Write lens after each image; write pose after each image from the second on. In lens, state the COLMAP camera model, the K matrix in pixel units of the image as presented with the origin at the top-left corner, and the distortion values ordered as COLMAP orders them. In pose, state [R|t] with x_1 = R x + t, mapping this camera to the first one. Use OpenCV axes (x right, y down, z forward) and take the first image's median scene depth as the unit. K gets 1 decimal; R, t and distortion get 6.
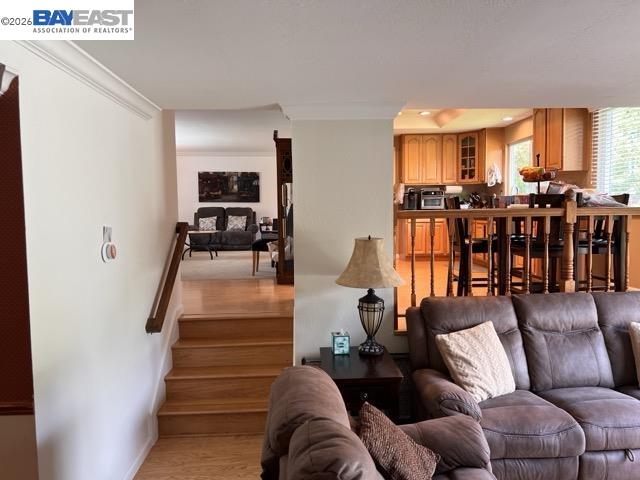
lens RADIAL K [[482.6, 0, 324.1], [0, 482.6, 242.2], [0, 0, 1]] dist [0.061935, -0.070978]
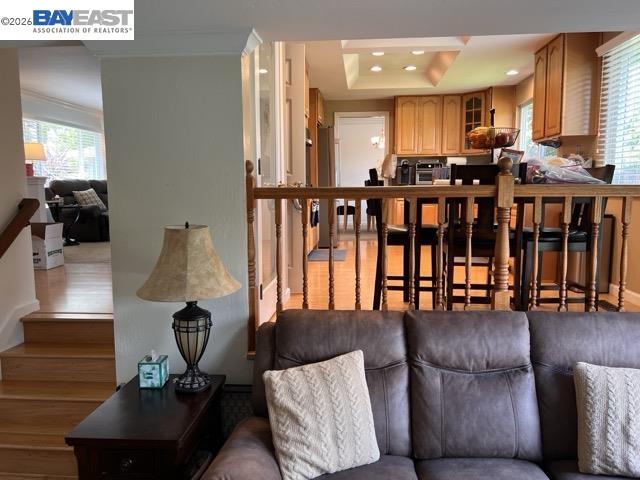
lens RADIAL K [[482.6, 0, 324.1], [0, 482.6, 242.2], [0, 0, 1]] dist [0.061935, -0.070978]
pose [[0.992872, 0.022087, -0.117119, 0.345200], [-0.015973, 0.998472, 0.052893, -0.023505], [0.118108, -0.050646, 0.991708, 0.306555]]
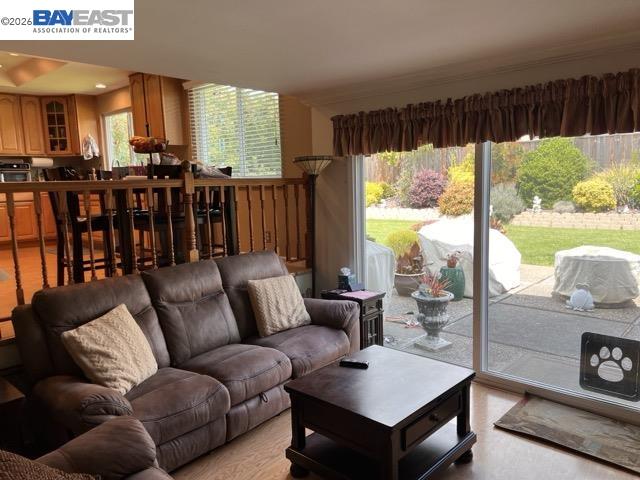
lens RADIAL K [[482.6, 0, 324.1], [0, 482.6, 242.2], [0, 0, 1]] dist [0.061935, -0.070978]
pose [[0.699011, -0.097976, 0.708367, -0.026175], [0.066537, 0.995184, 0.071988, 0.007155], [-0.712009, -0.003188, 0.702164, 0.090643]]
